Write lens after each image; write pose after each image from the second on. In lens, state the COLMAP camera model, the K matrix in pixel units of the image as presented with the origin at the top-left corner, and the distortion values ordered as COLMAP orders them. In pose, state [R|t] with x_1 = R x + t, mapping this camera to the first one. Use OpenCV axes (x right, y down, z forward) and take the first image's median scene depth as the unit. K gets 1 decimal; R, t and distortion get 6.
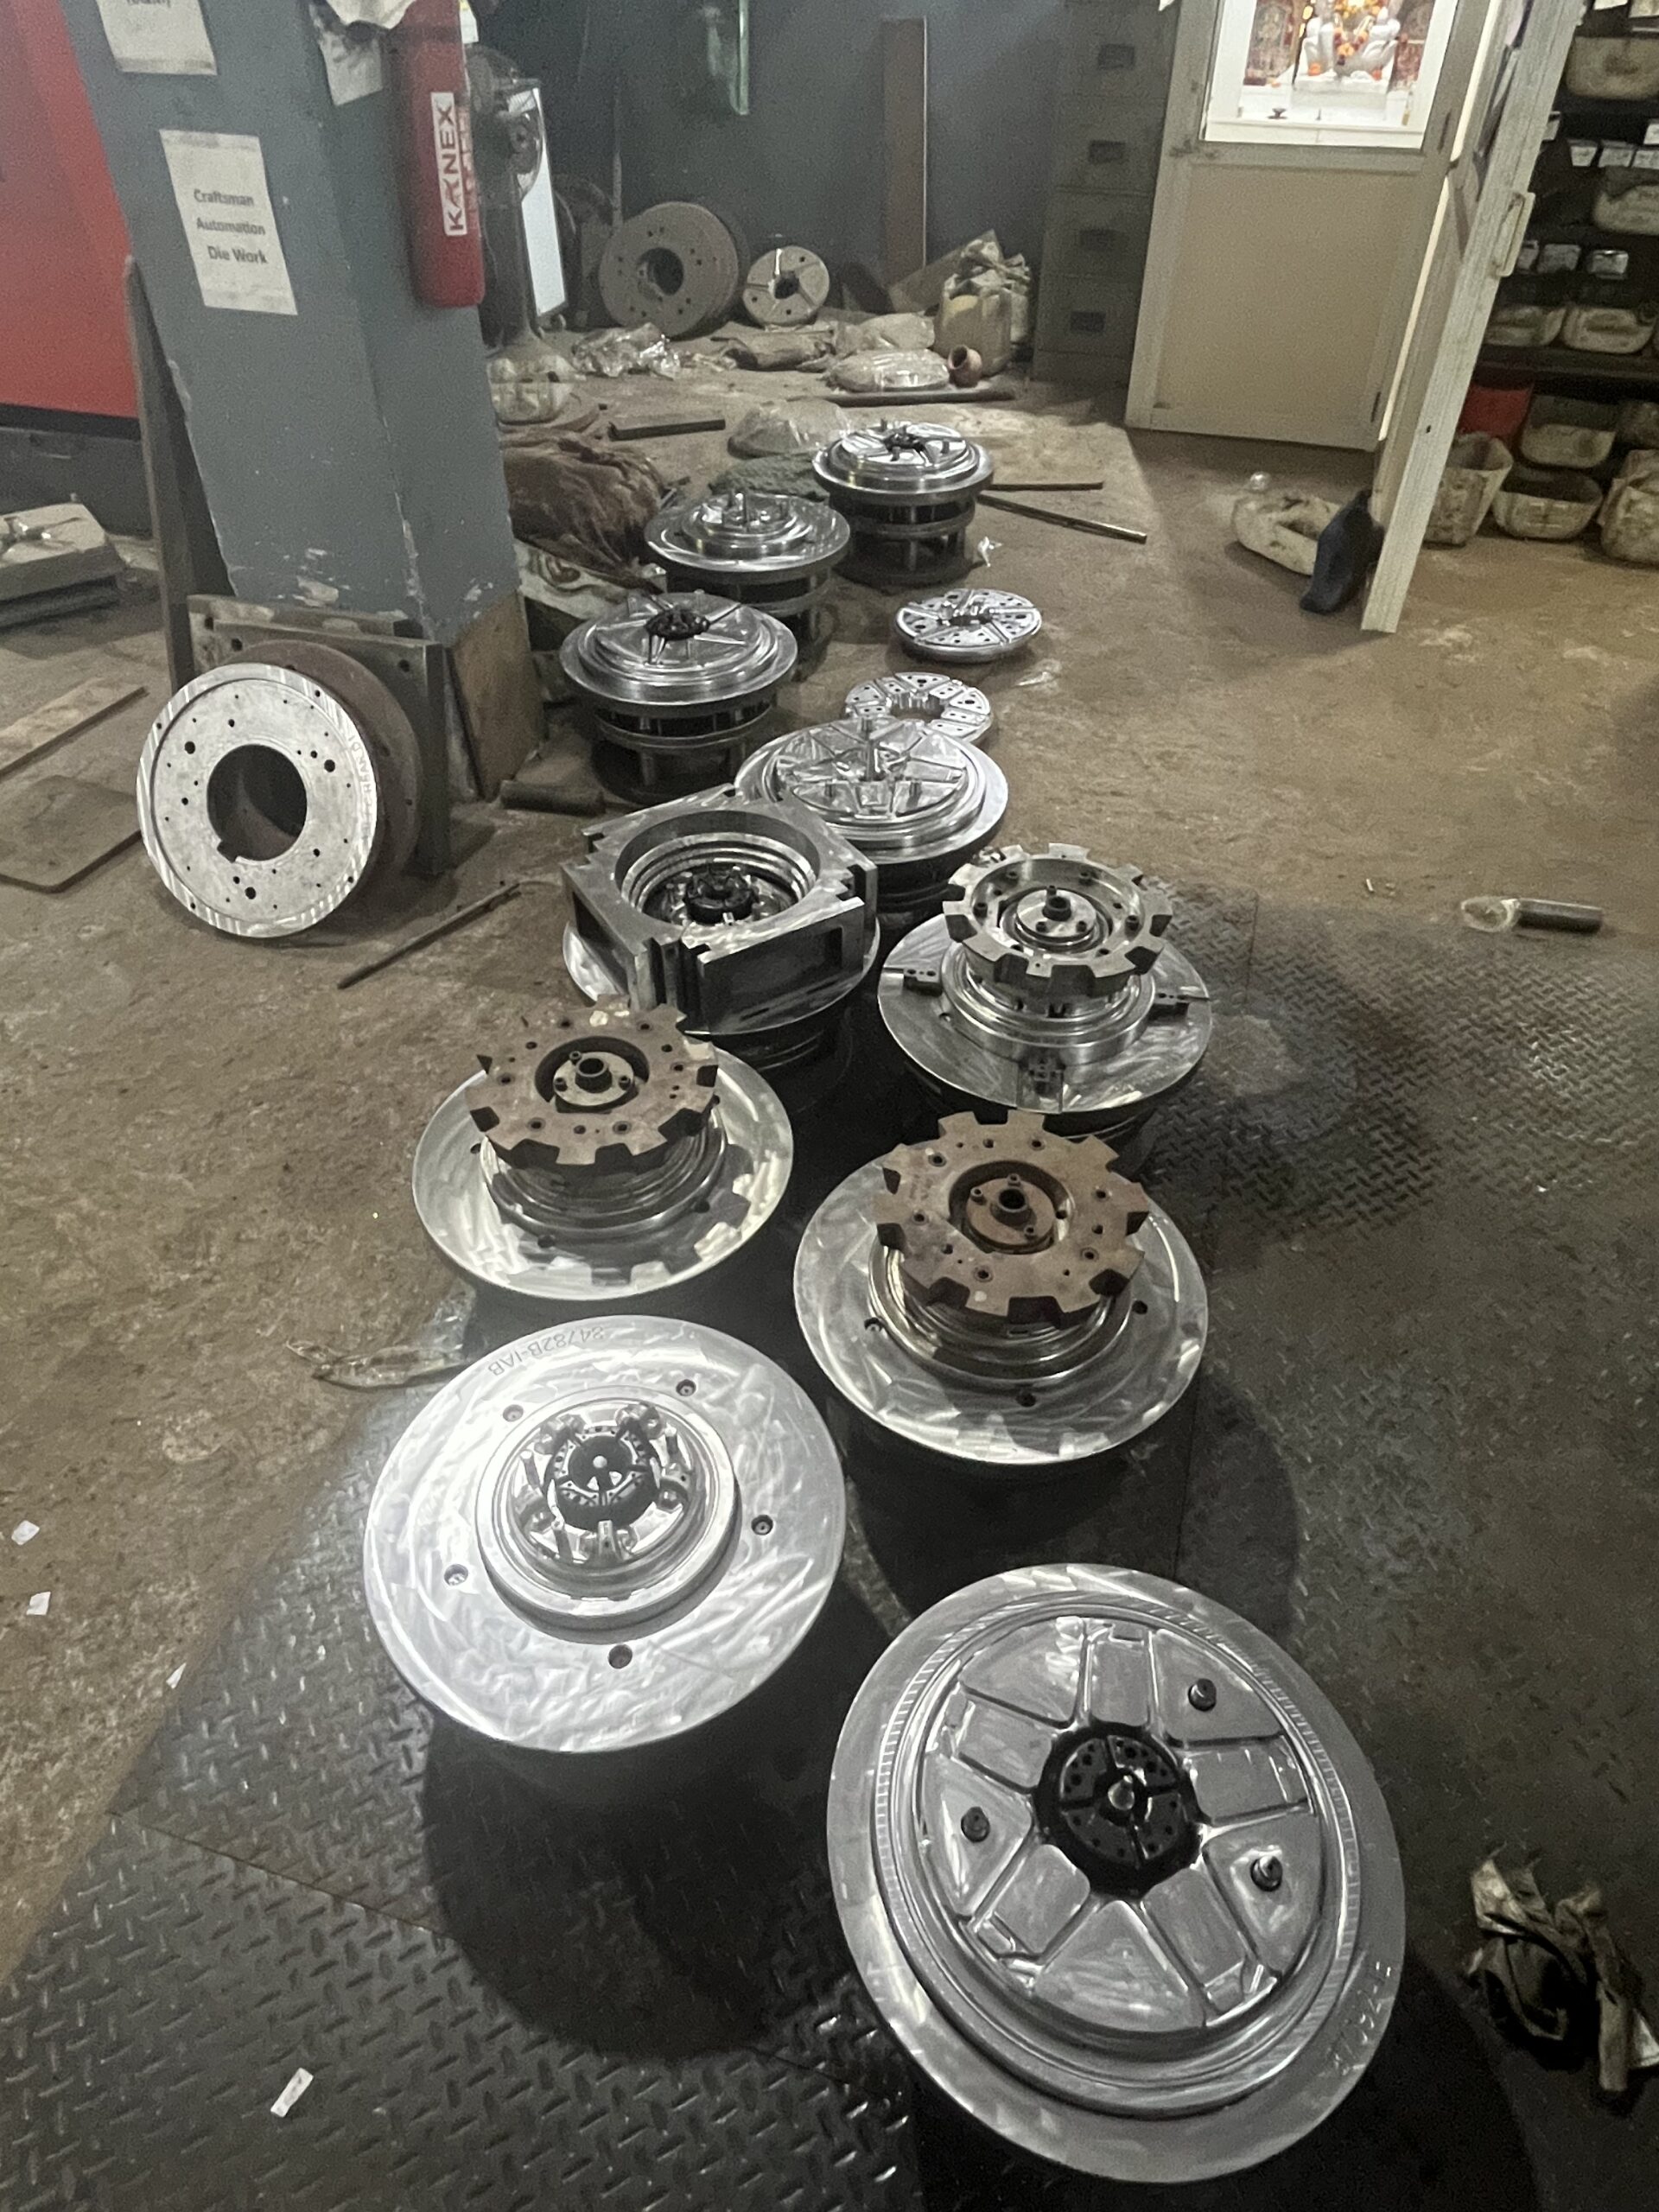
lens RADIAL K [[1301.0, 0, 819.0], [0, 1301.0, 1099.6], [0, 0, 1]] dist [-0.005554, 0.000630]
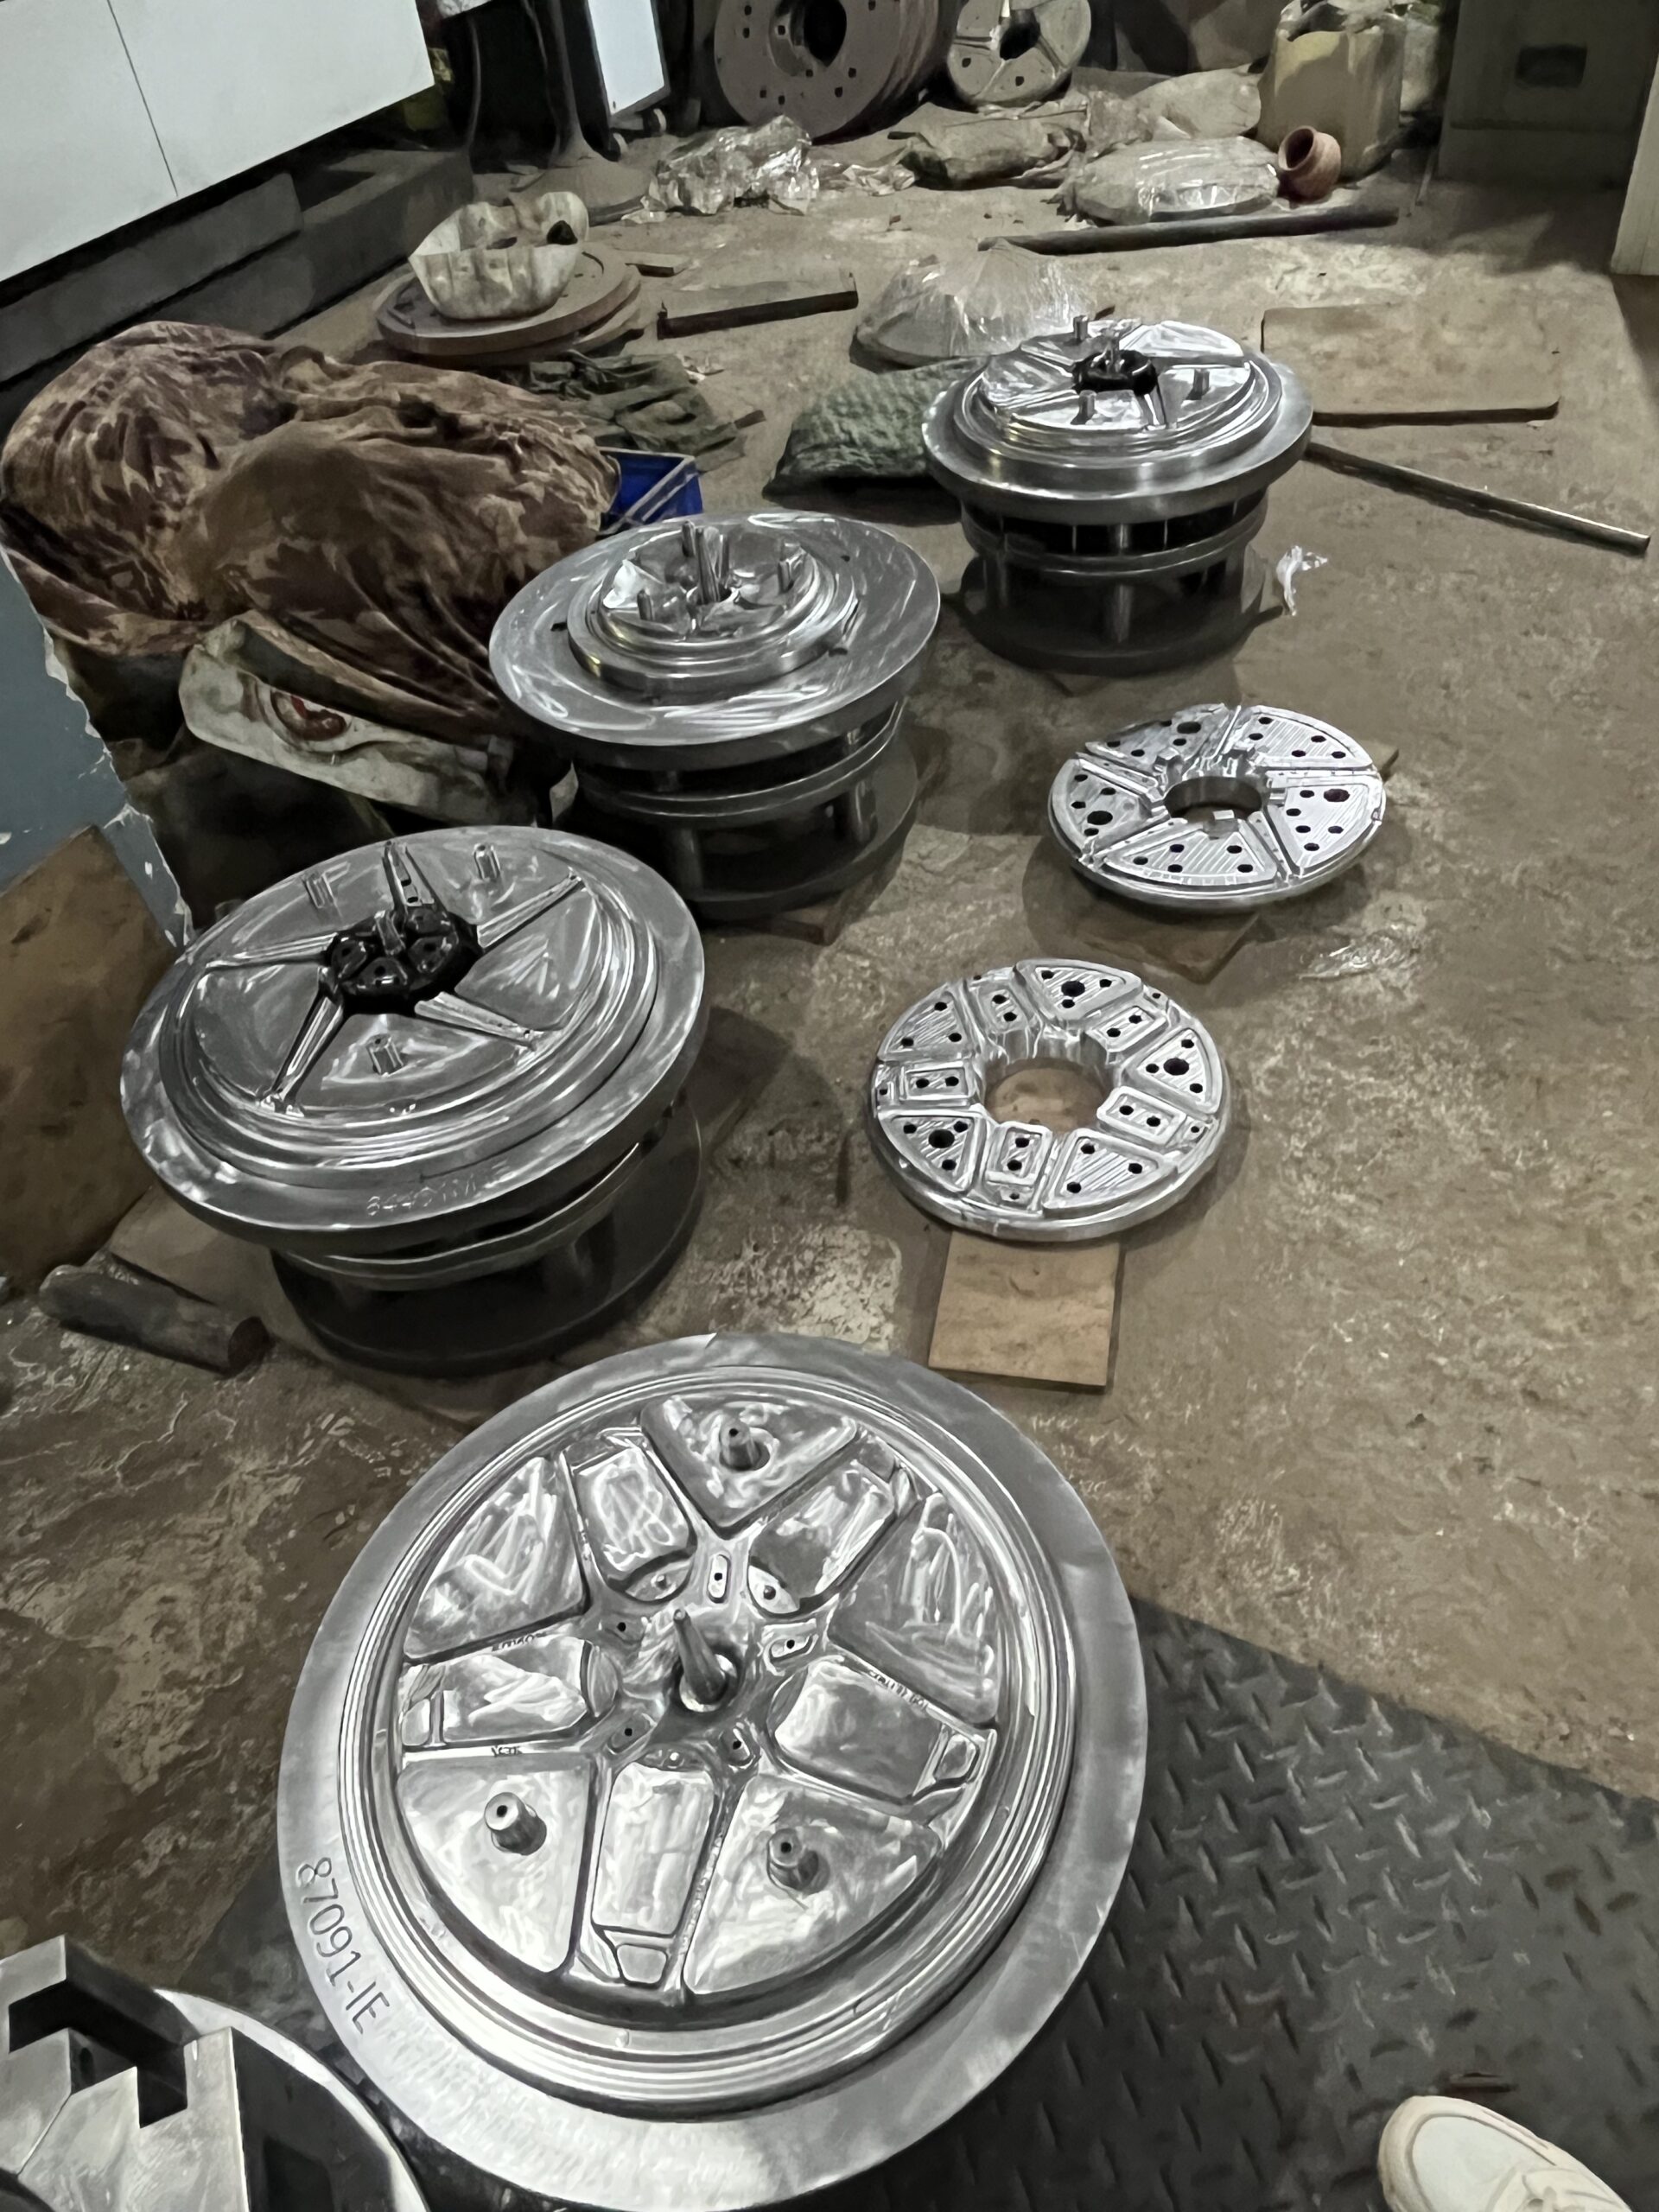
lens RADIAL K [[1493.1, 0, 841.2], [0, 1493.1, 1111.5], [0, 0, 1]] dist [0.002566, -0.006569]
pose [[0.980078, 0.062209, -0.188619, 0.065340], [-0.050253, 0.996452, 0.067520, -0.203954], [0.192150, -0.056696, 0.979726, 0.329212]]
